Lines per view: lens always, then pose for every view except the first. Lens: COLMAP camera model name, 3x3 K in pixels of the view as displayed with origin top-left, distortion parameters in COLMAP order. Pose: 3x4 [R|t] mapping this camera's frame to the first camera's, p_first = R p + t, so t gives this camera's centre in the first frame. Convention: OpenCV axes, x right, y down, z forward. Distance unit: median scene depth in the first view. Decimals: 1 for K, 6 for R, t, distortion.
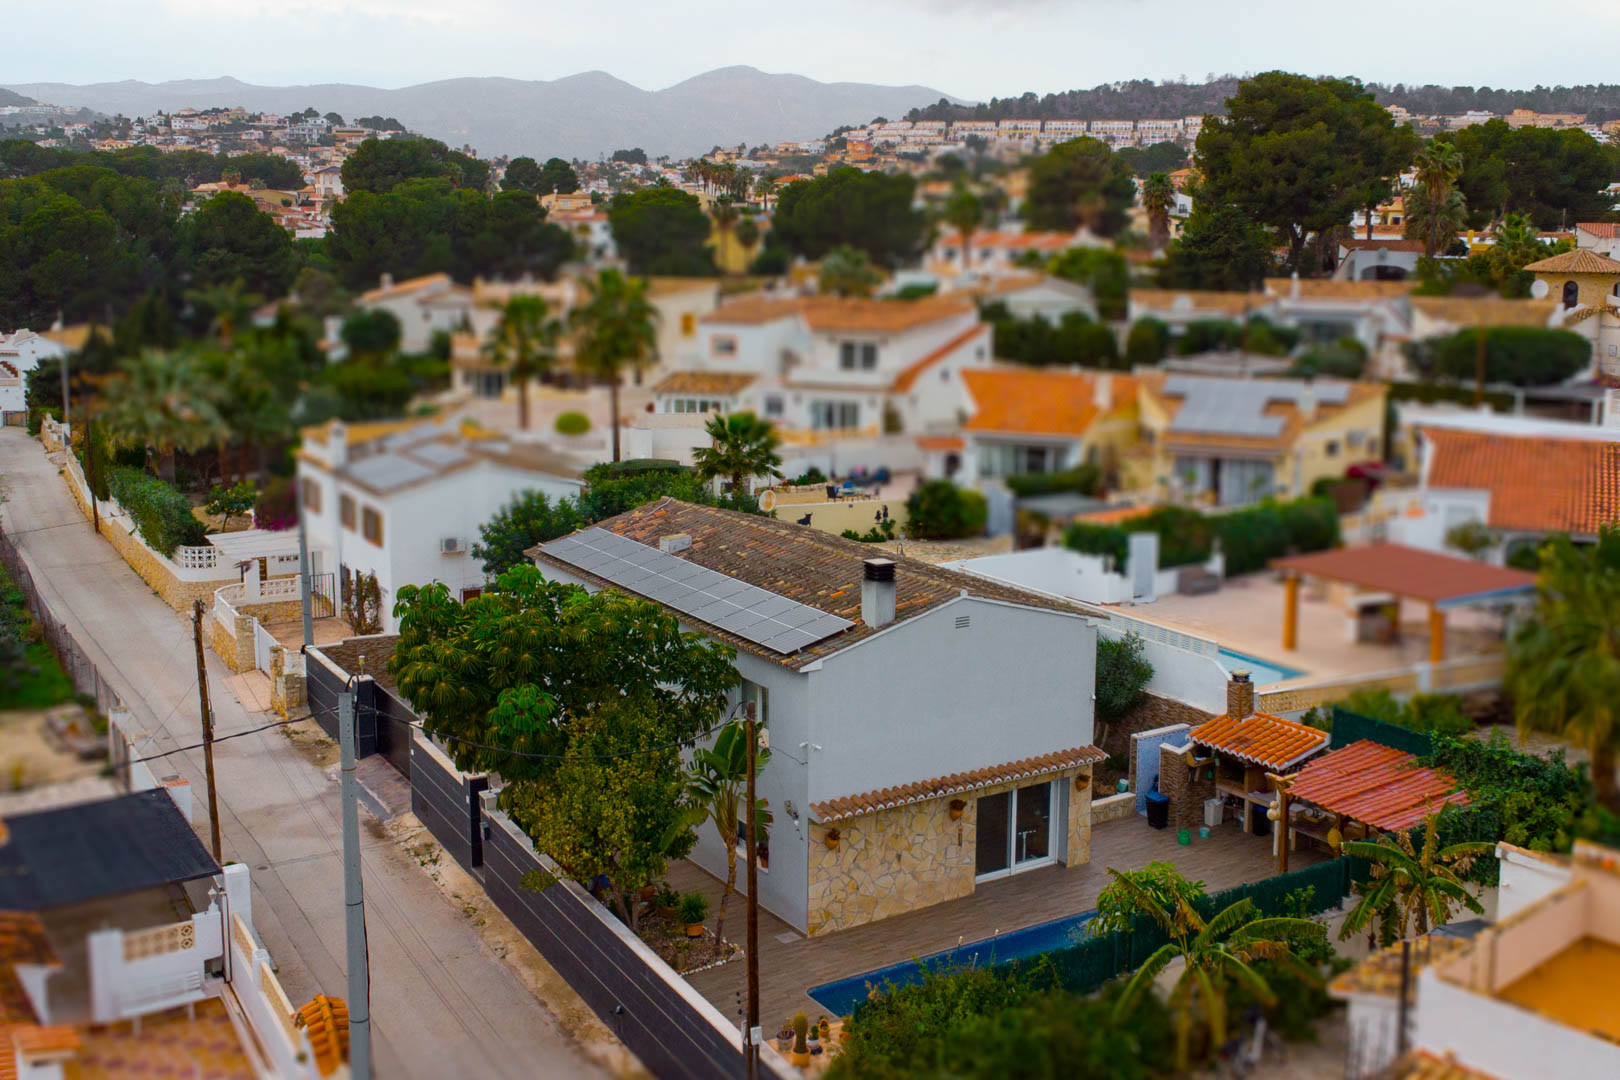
lens RADIAL K [[1412.3, 0, 863.6], [0, 1412.3, 538.6], [0, 0, 1]] dist [0.008285, 0.003592]
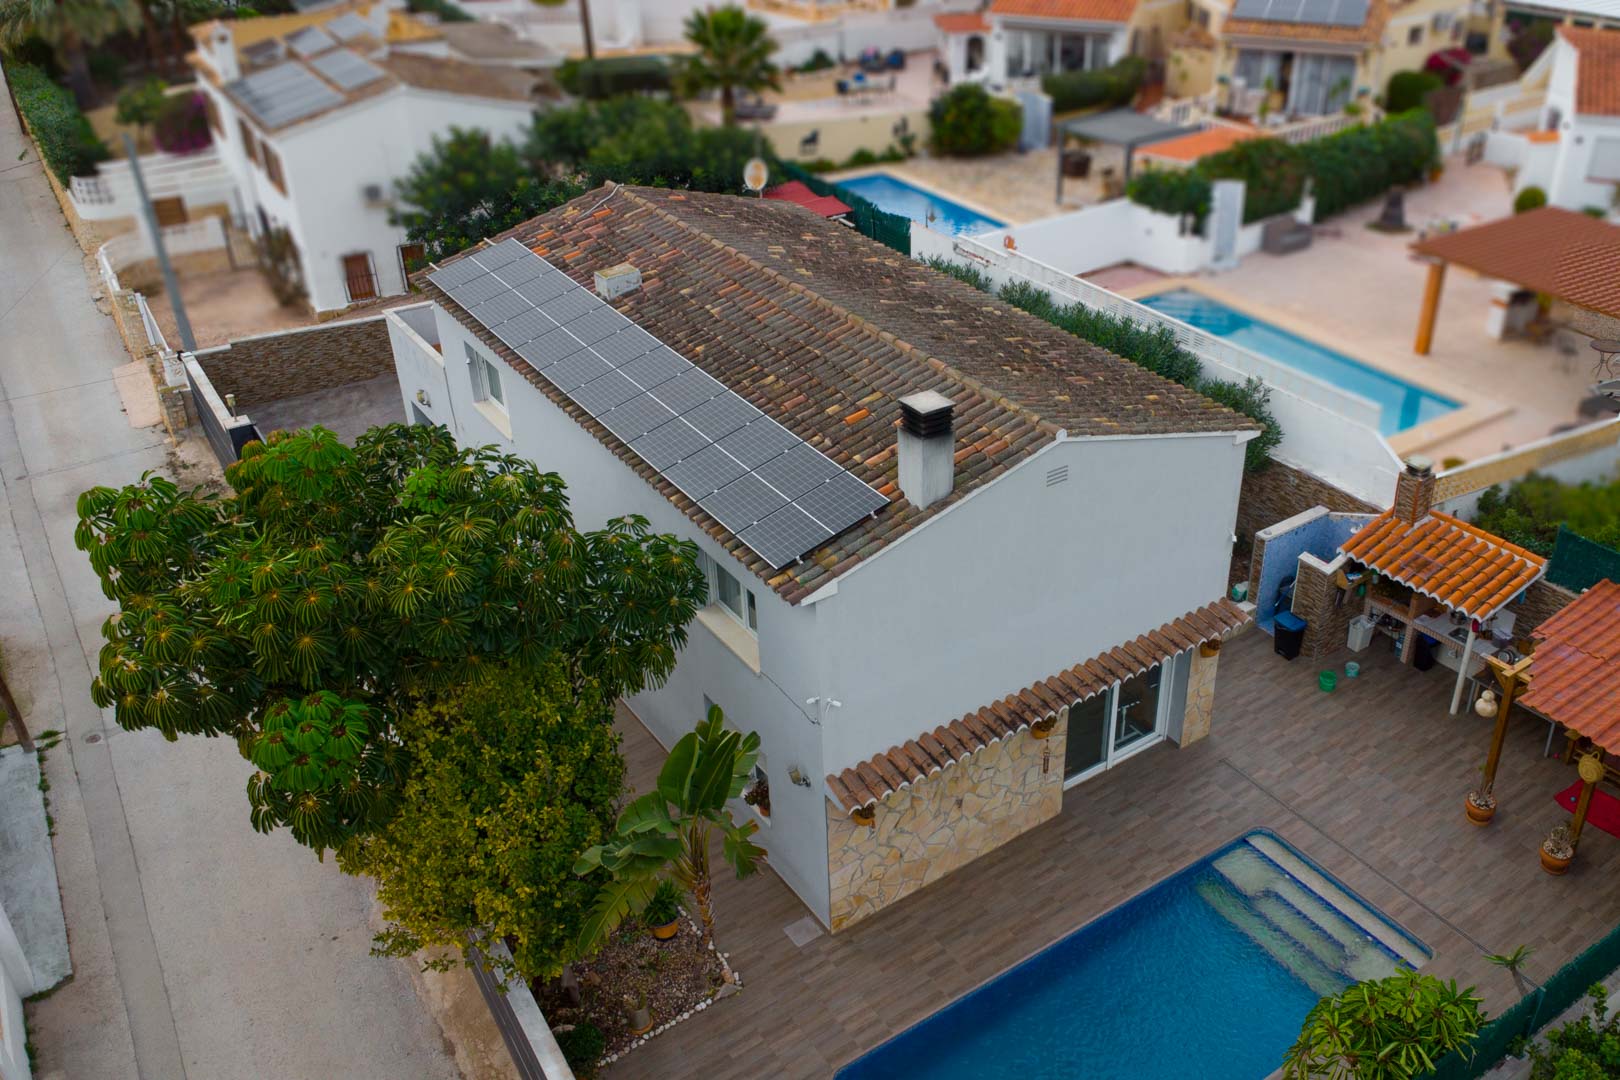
lens RADIAL K [[1241.7, 0, 939.4], [0, 1241.7, 497.4], [0, 0, 1]] dist [0.016872, -0.004496]
pose [[0.998635, -0.027944, 0.044136, -0.006299], [0.012172, 0.946110, 0.323617, -0.095436], [-0.050800, -0.322638, 0.945158, 0.401586]]
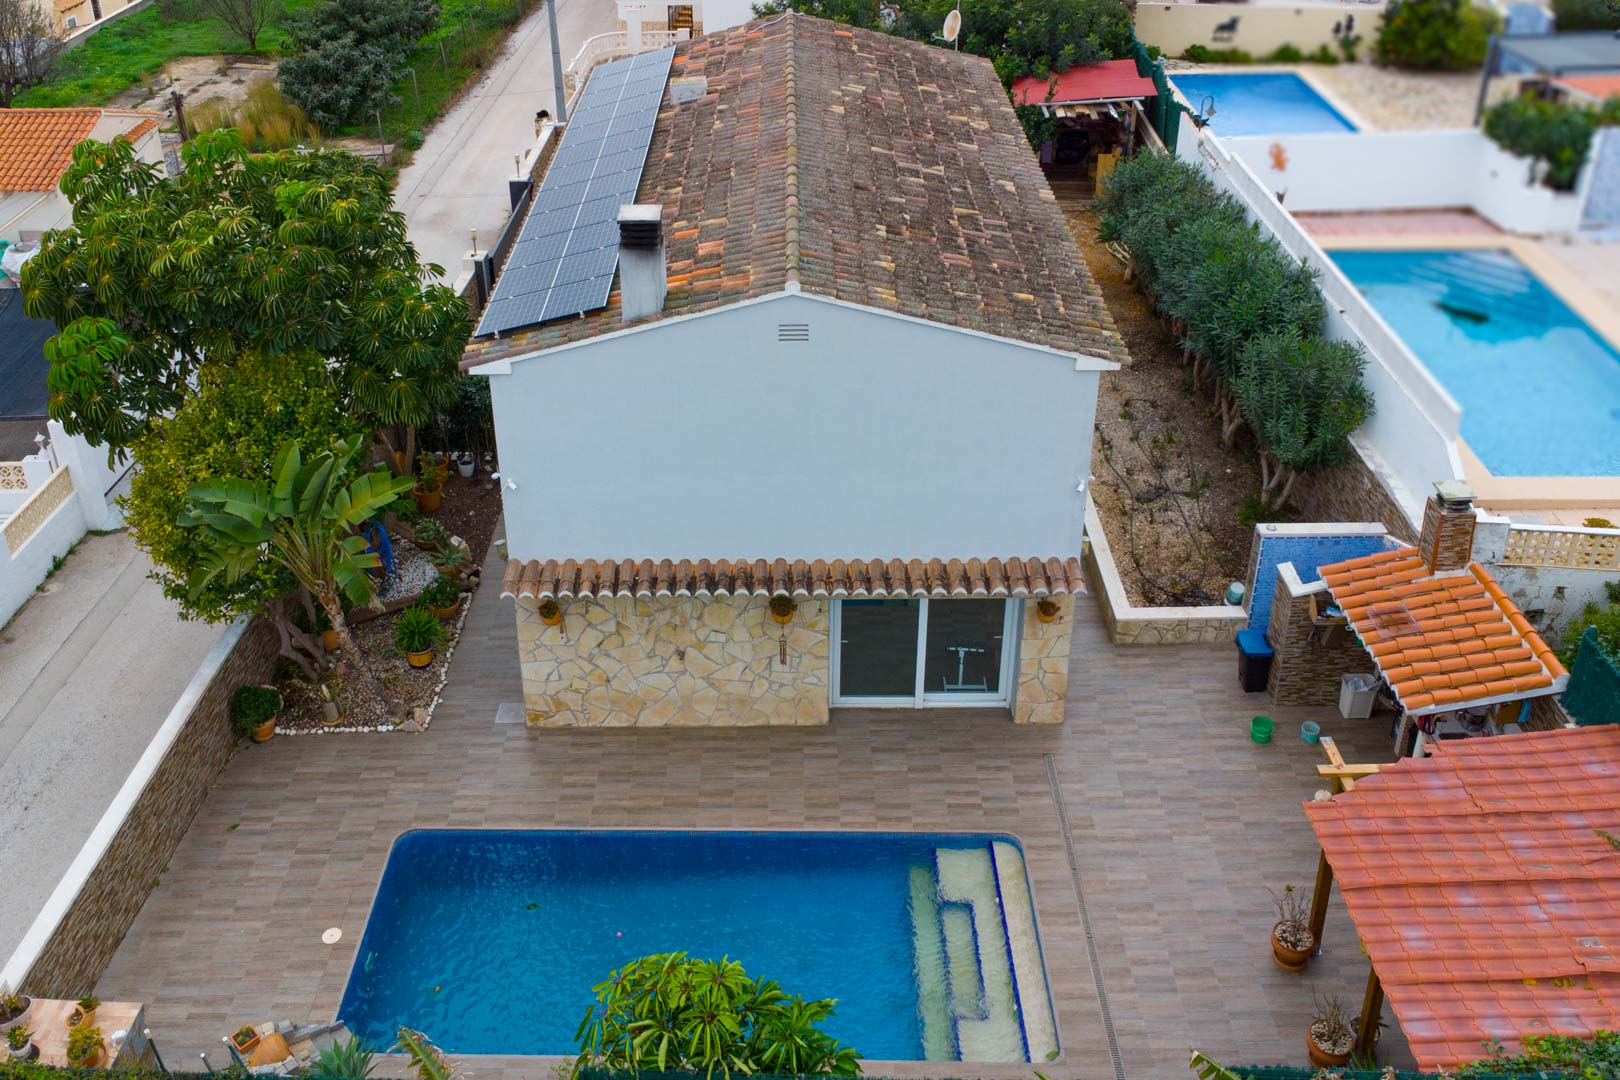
lens RADIAL K [[1300.9, 0, 811.8], [0, 1300.9, 340.8], [0, 0, 1]] dist [0.007791, 0.003451]
pose [[0.846143, 0.226463, -0.482449, 0.282397], [-0.083566, 0.950410, 0.299562, -0.082311], [0.526364, -0.213156, 0.823107, 0.481014]]
